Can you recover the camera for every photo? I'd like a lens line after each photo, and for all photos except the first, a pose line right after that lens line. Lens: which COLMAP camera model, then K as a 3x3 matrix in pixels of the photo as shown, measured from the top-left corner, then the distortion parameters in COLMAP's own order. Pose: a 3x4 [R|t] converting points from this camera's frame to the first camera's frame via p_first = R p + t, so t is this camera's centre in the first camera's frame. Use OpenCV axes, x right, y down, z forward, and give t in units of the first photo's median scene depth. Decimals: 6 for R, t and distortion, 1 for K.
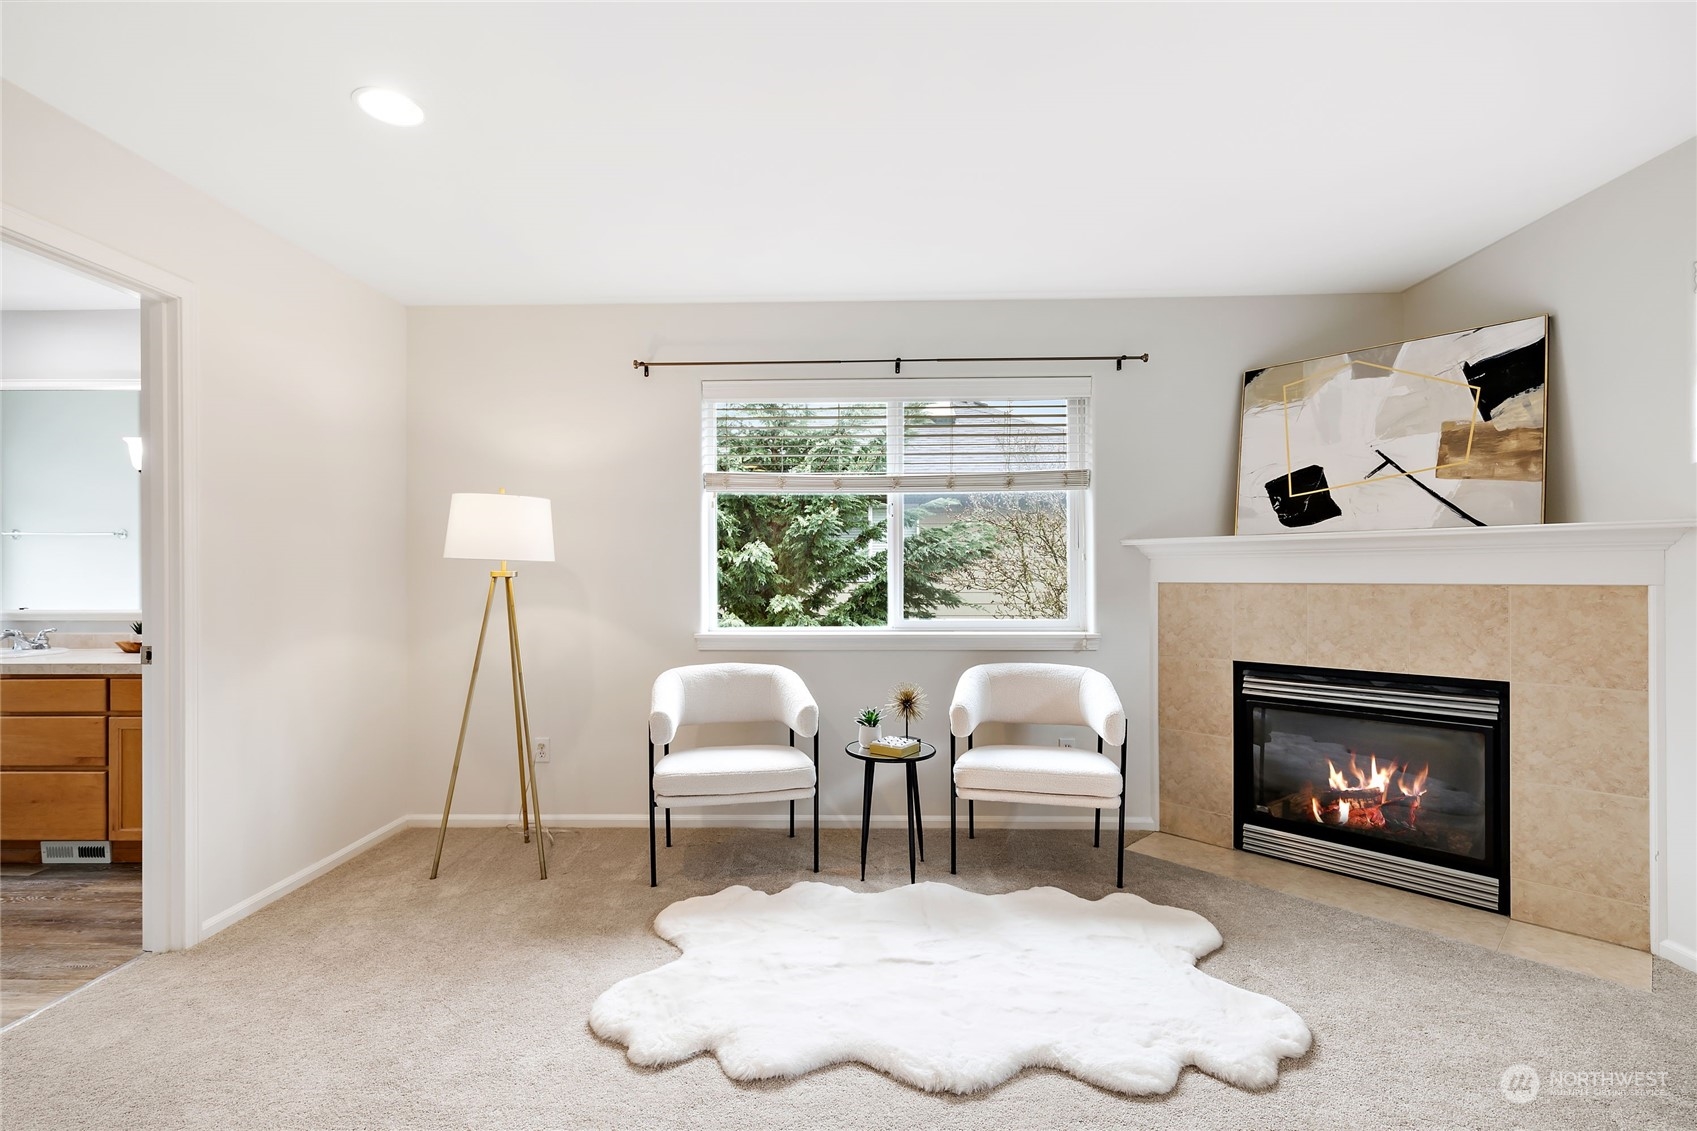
lens RADIAL K [[766.7, 0, 856.8], [0, 766.7, 575.1], [0, 0, 1]] dist [0.001023, 0.000344]
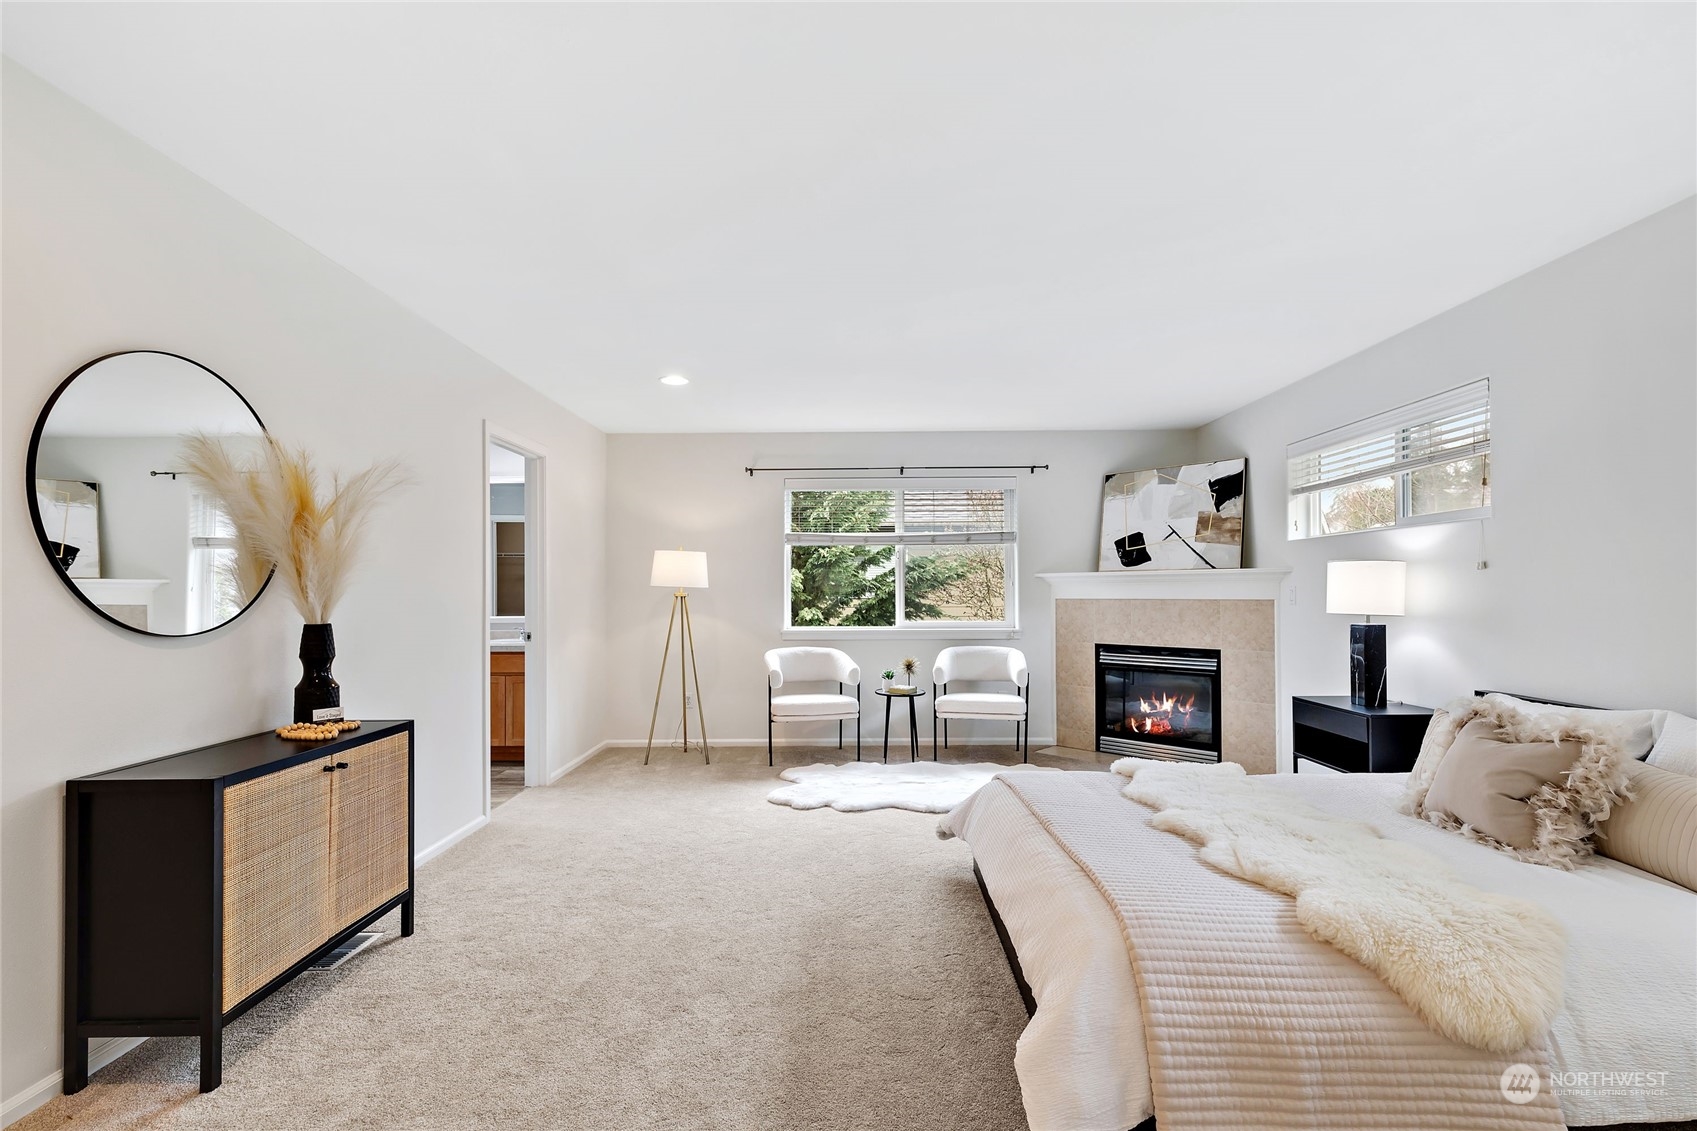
lens RADIAL K [[827.7, 0, 850.7], [0, 827.7, 578.8], [0, 0, 1]] dist [-0.002979, -0.000113]
pose [[0.999809, -0.001719, 0.019476, -0.111240], [0.001994, 0.999898, -0.014115, -0.010906], [-0.019449, 0.014151, 0.999711, -0.957640]]
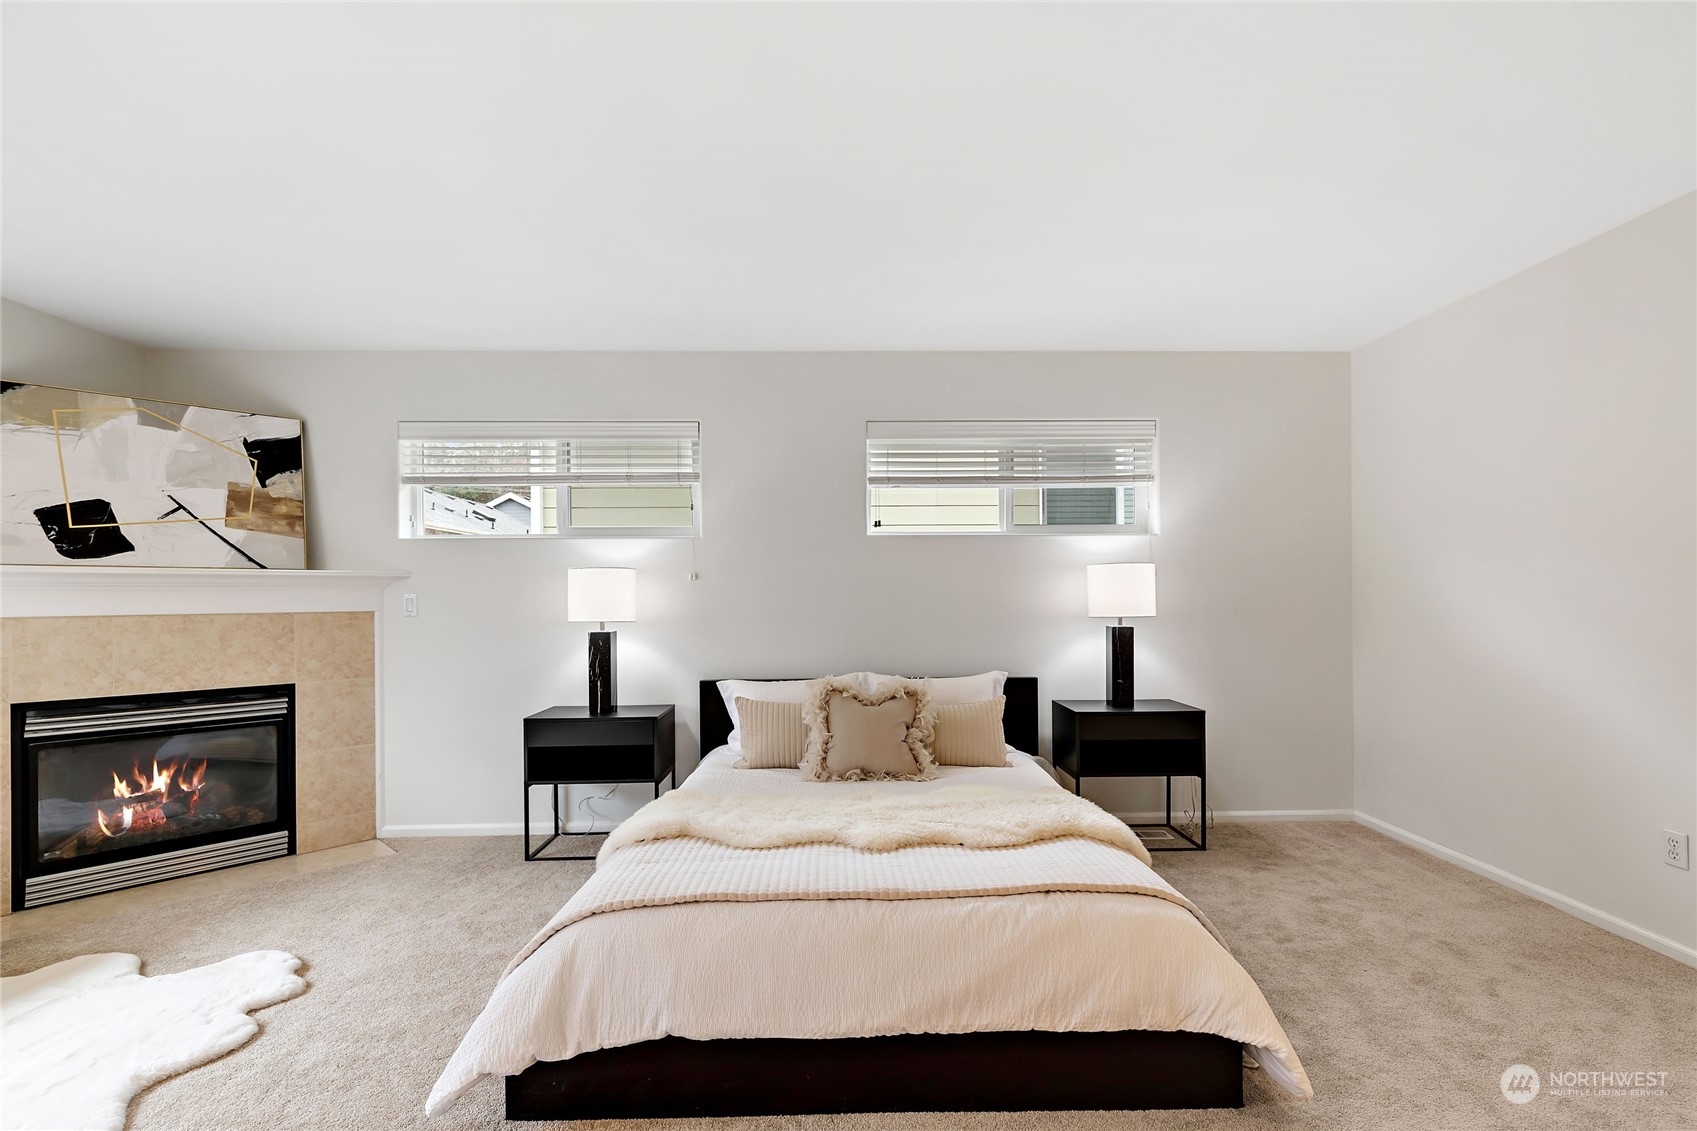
lens RADIAL K [[762.5, 0, 885.4], [0, 762.5, 595.4], [0, 0, 1]] dist [0.000143, -0.000063]
pose [[-0.094080, 0.004281, 0.995555, -0.544070], [0.007734, 0.999964, -0.003570, -0.004602], [-0.995535, 0.007364, -0.094110, 0.066514]]
